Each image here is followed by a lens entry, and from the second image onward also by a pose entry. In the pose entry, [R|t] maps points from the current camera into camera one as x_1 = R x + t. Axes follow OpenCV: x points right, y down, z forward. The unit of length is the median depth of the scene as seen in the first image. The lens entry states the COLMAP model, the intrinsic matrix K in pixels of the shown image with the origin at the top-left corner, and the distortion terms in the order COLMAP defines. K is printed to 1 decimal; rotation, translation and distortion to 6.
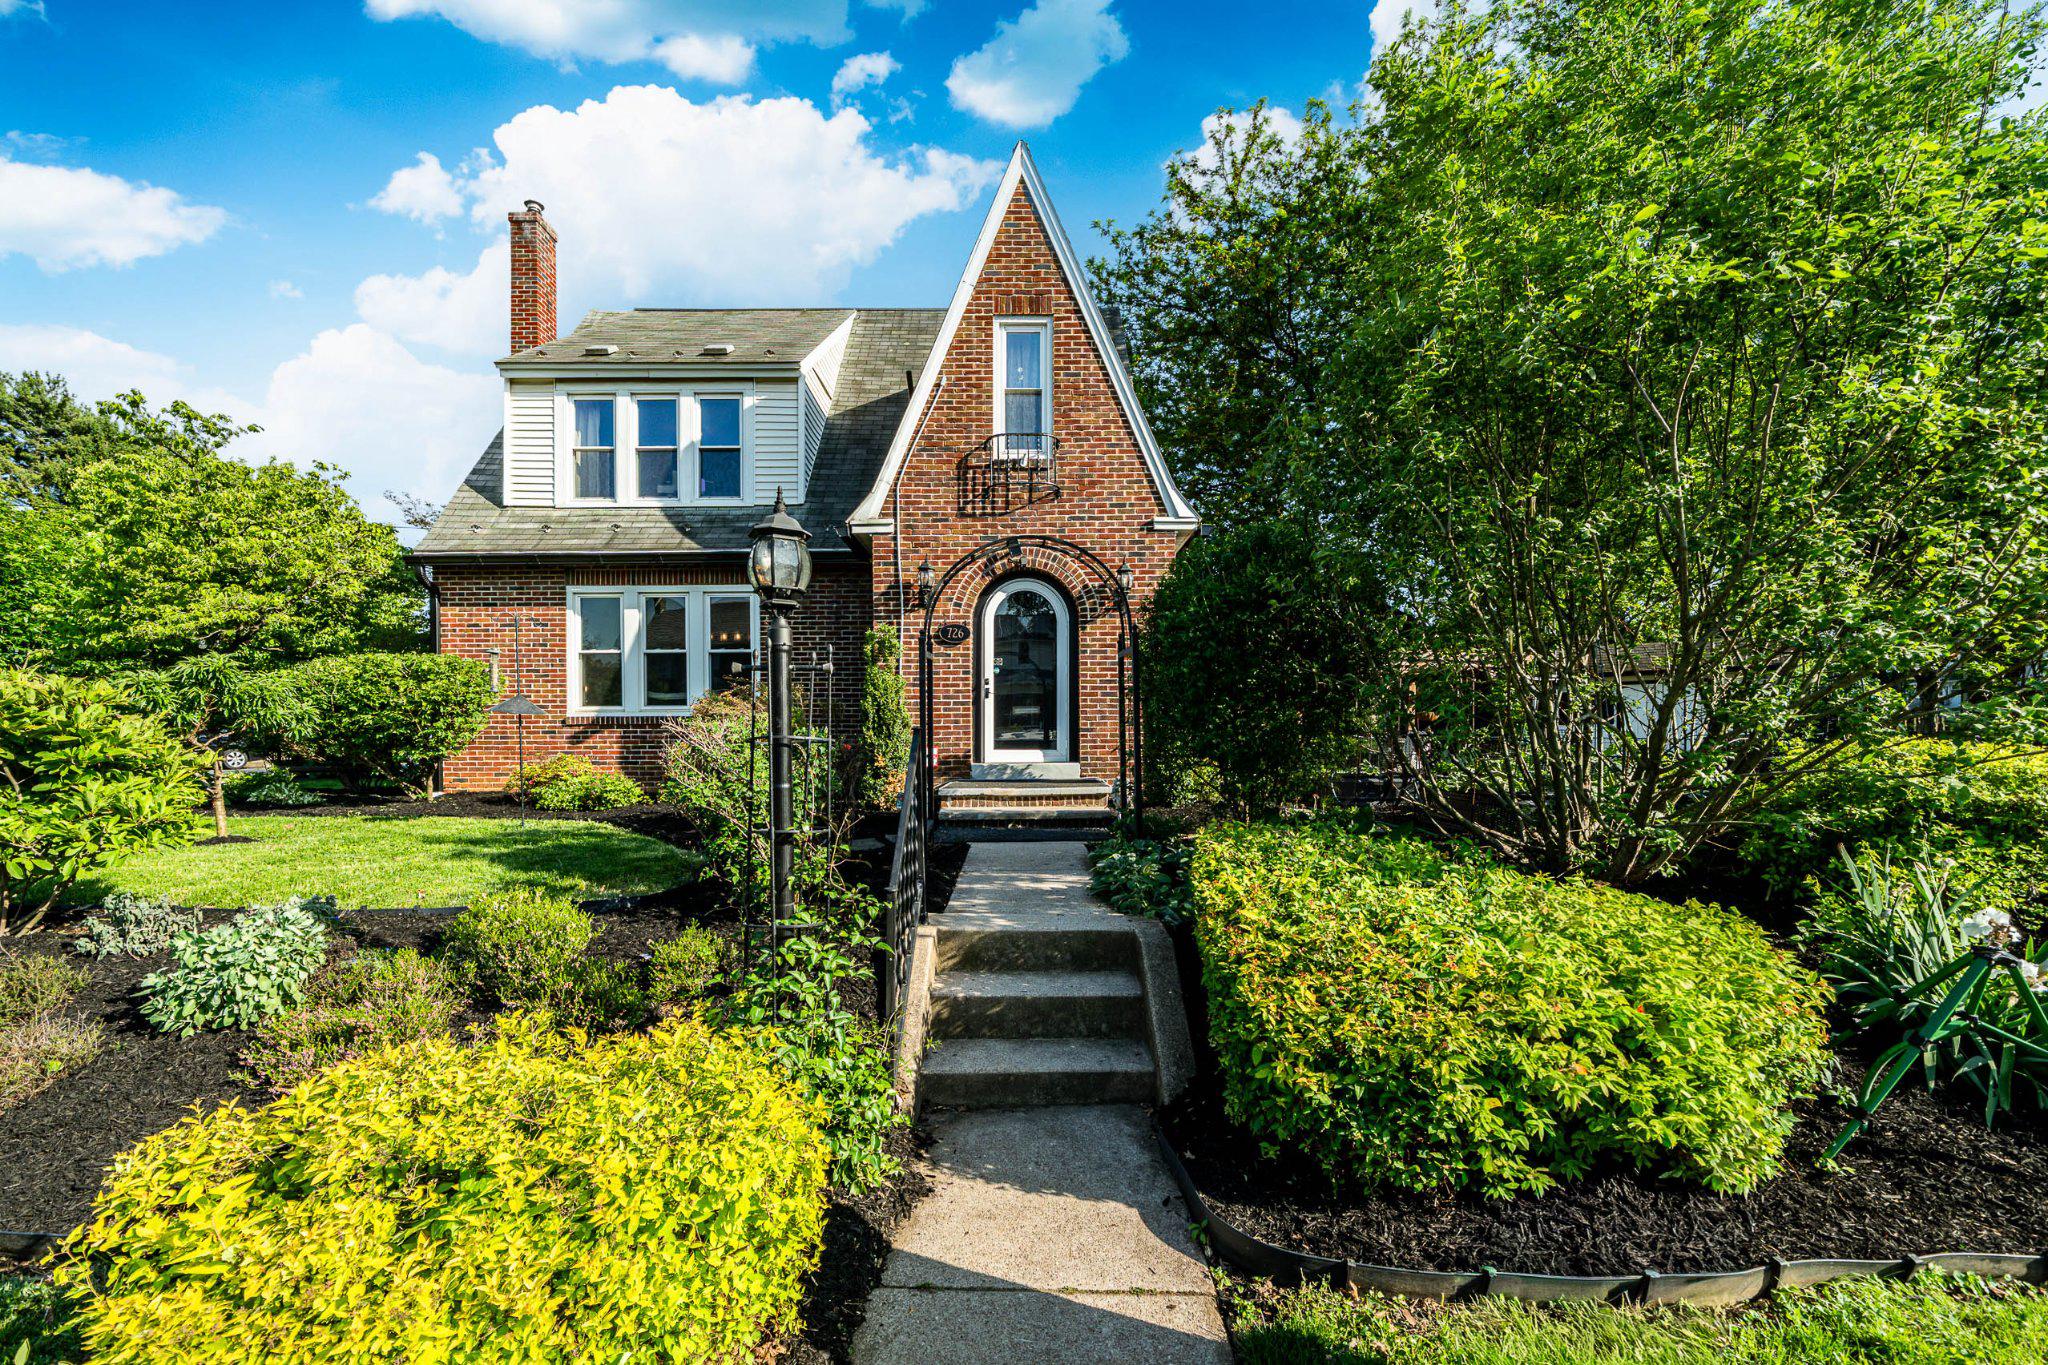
lens RADIAL K [[742.3, 0, 1017.5], [0, 742.3, 735.3], [0, 0, 1]] dist [-0.007666, -0.000064]
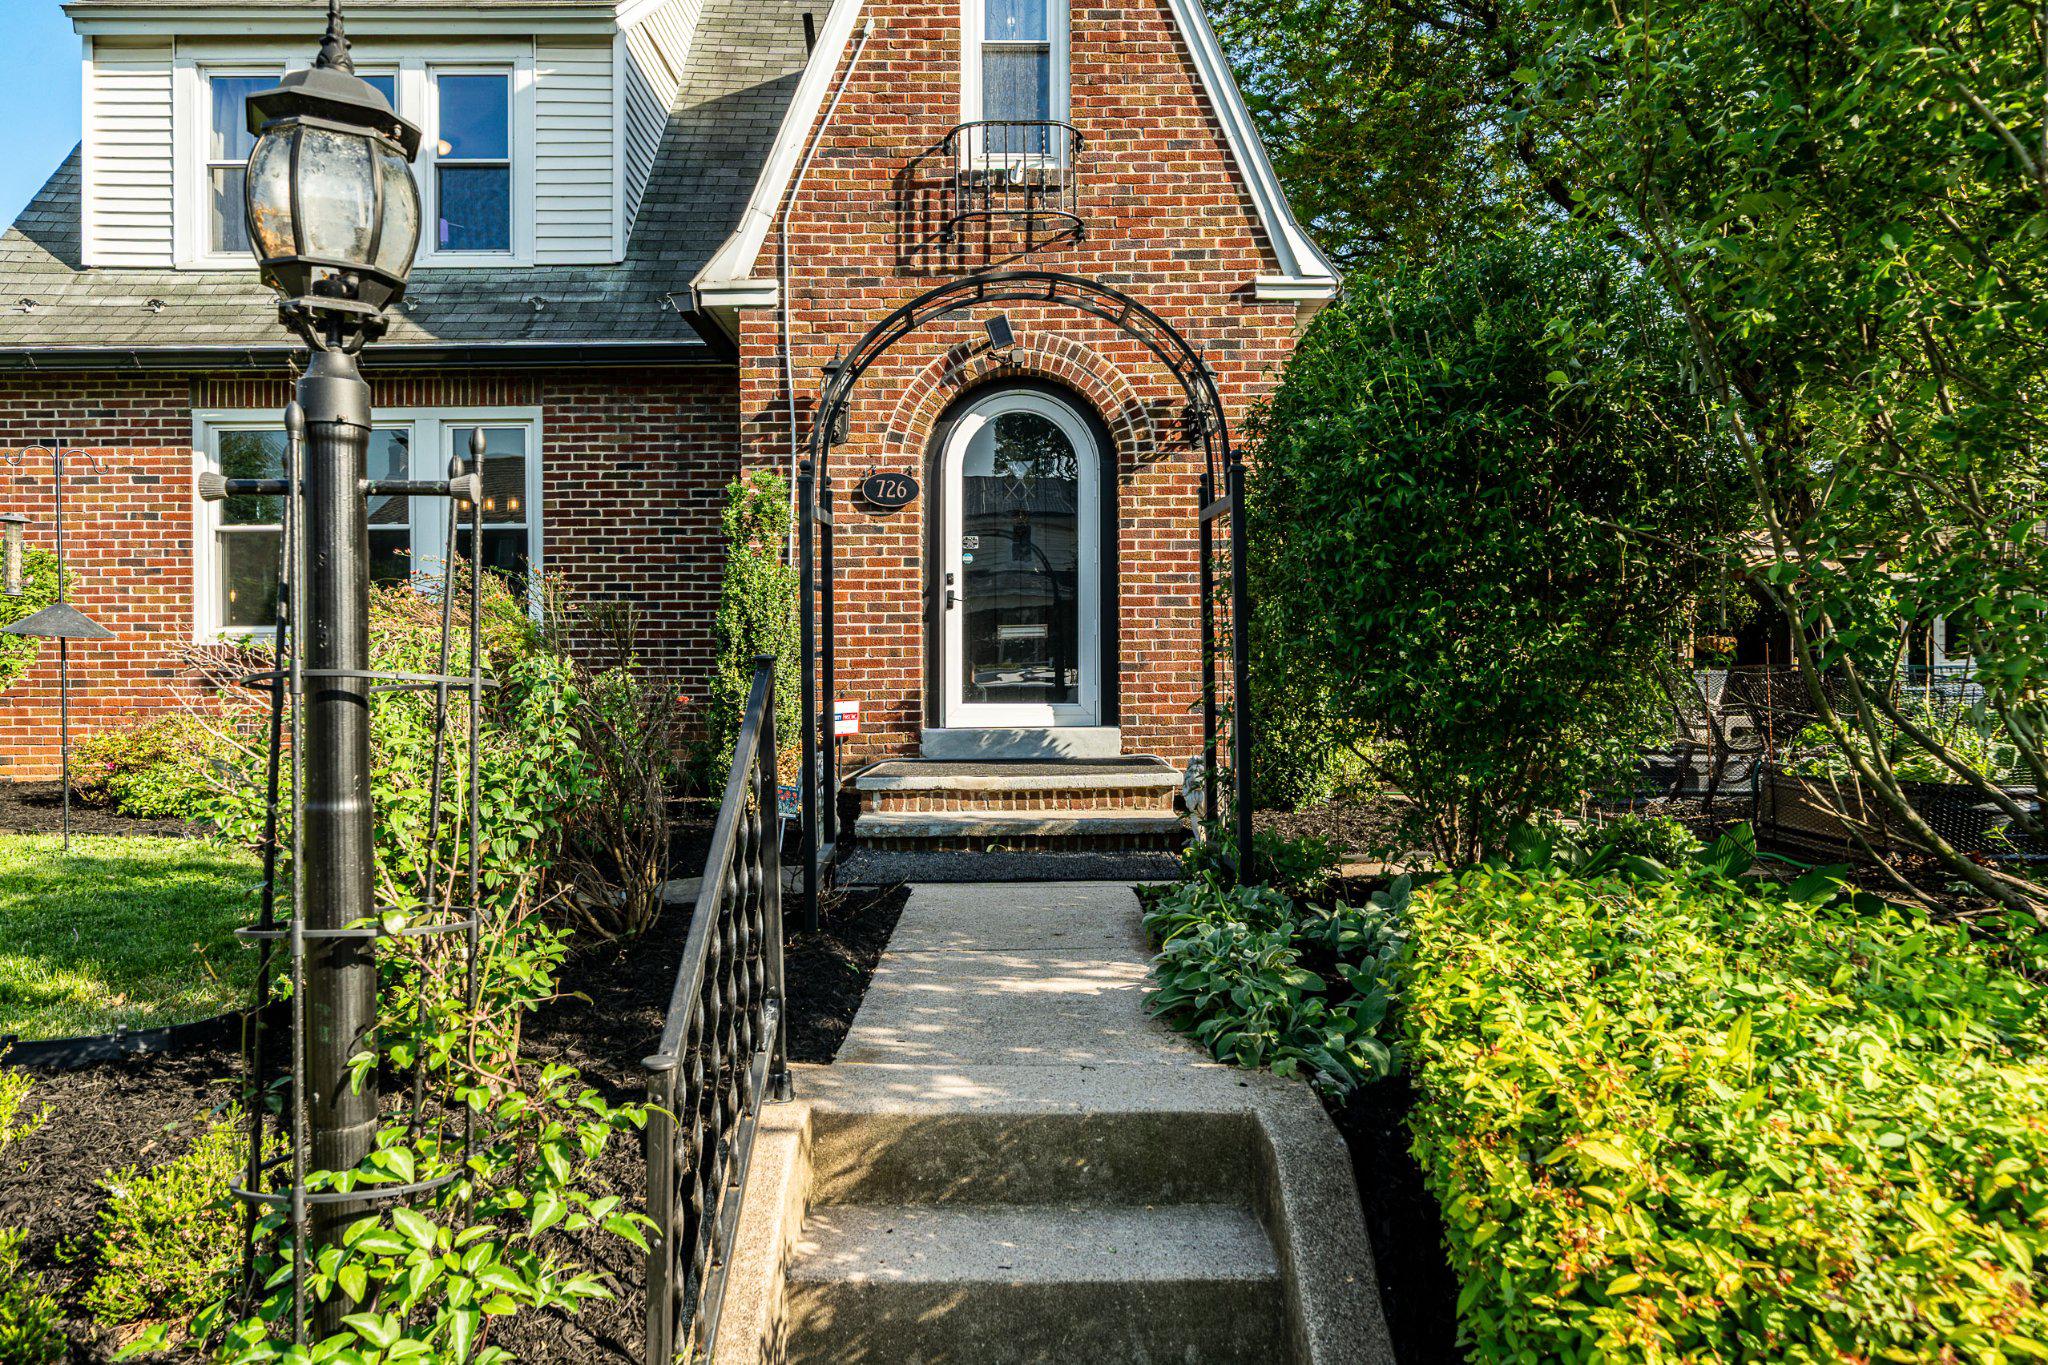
lens RADIAL K [[1201.4, 0, 1023.1], [0, 1201.4, 679.0], [0, 0, 1]] dist [-0.007812, -0.001689]
pose [[0.999971, -0.001945, 0.007401, 0.005877], [0.001946, 0.999998, -0.000167, 0.001660], [-0.007401, 0.000181, 0.999973, 0.119240]]
